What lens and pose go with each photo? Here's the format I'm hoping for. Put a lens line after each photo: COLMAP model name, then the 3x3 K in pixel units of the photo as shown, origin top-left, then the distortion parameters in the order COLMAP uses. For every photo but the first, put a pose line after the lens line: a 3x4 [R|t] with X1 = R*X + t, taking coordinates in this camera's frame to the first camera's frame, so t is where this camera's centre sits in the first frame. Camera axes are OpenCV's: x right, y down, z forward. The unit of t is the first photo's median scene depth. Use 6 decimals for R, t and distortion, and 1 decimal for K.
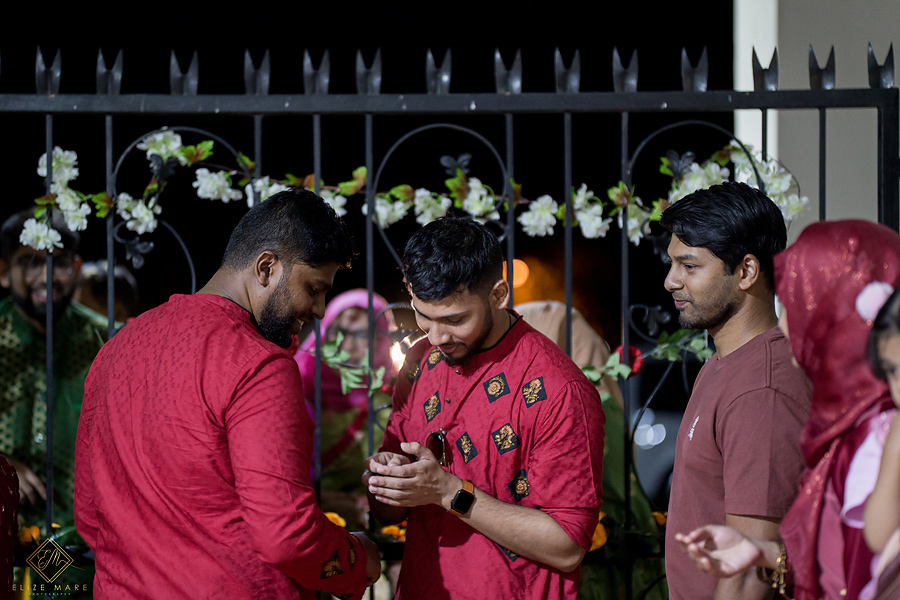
lens RADIAL K [[2609.3, 0, 461.3], [0, 2609.3, 328.7], [0, 0, 1]] dist [0.380869, 0.000000]
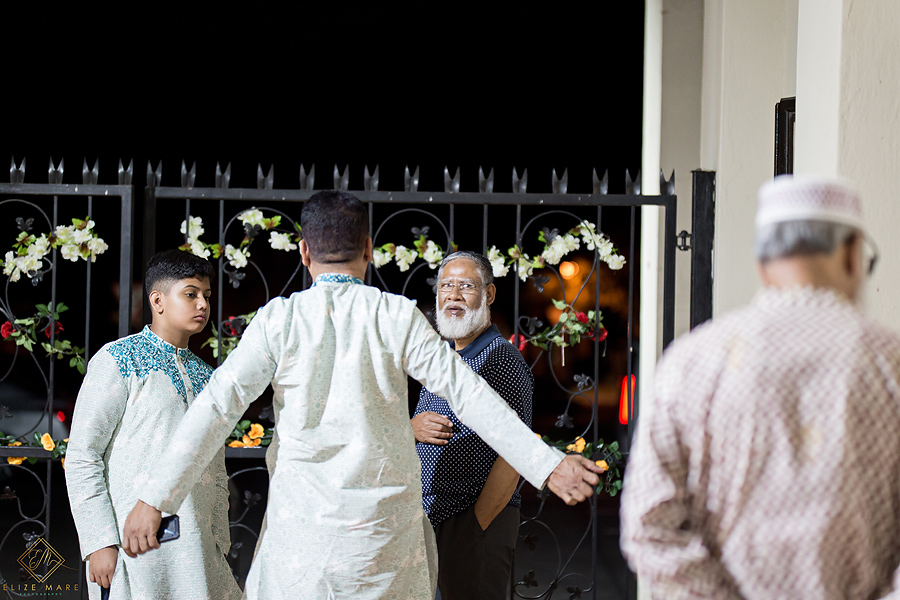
lens RADIAL K [[2609.3, 0, 447.6], [0, 2609.3, 298.8], [0, 0, 1]] dist [0.380869, 0.000000]
pose [[0.998624, 0.024378, -0.046421, 0.096835], [-0.024484, 0.999699, -0.001704, -0.016471], [0.046365, 0.002838, 0.998921, -0.719873]]
